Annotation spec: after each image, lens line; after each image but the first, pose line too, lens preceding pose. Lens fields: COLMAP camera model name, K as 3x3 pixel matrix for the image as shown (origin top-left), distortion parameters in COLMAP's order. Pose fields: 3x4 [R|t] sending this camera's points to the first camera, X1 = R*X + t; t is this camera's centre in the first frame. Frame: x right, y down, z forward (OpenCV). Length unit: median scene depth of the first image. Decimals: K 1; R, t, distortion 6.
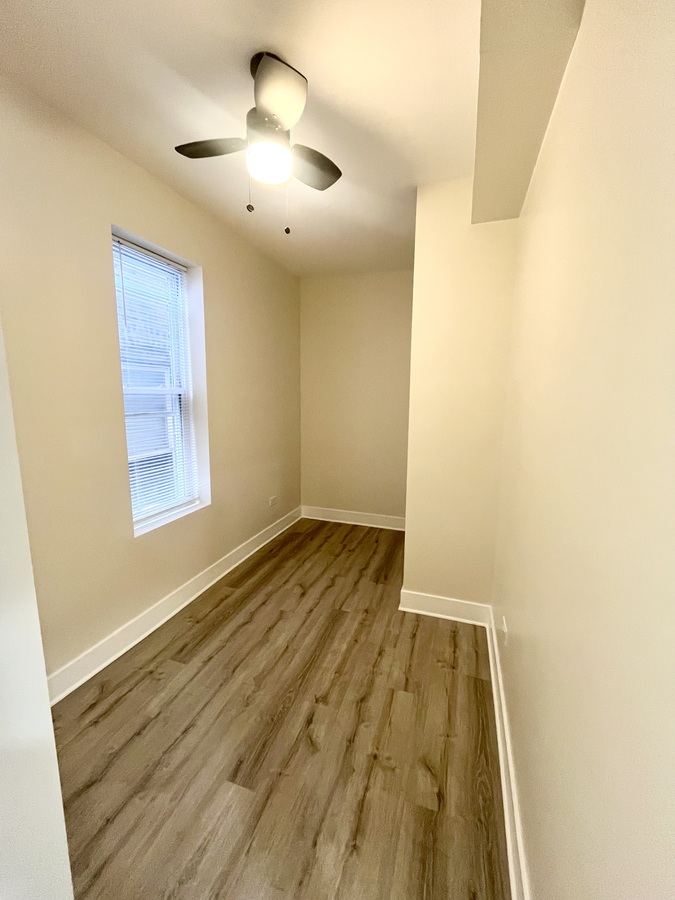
lens RADIAL K [[366.6, 0, 336.7], [0, 366.6, 450.5], [0, 0, 1]] dist [-0.002539, 0.000158]
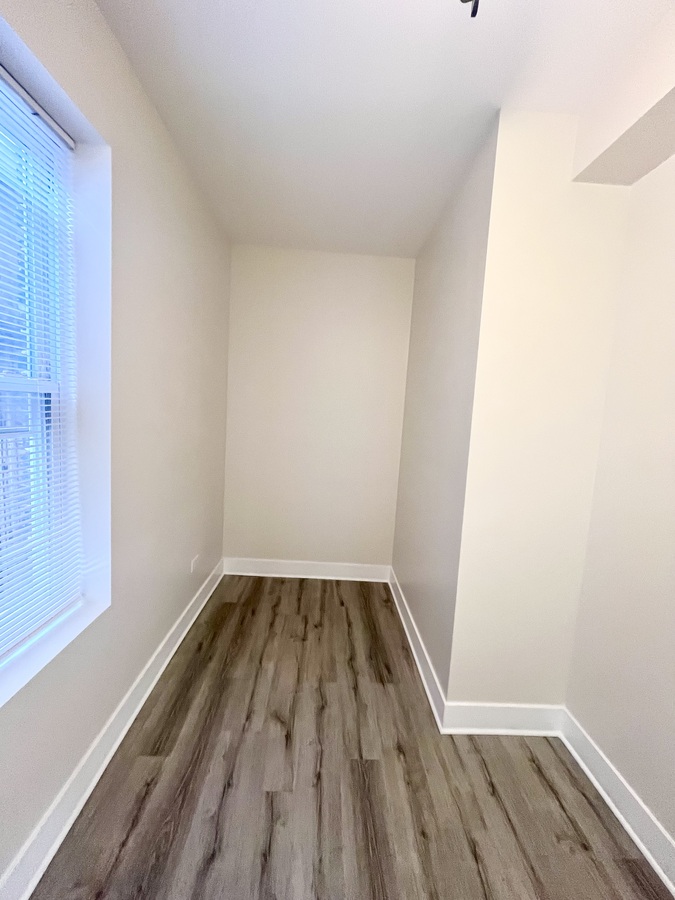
lens RADIAL K [[366.6, 0, 337.7], [0, 366.6, 450.5], [0, 0, 1]] dist [-0.002539, 0.000158]
pose [[0.934146, 0.007590, 0.356810, -0.230352], [0.004094, 0.999480, -0.031979, -0.057764], [-0.356868, 0.031334, 0.933629, 0.390427]]
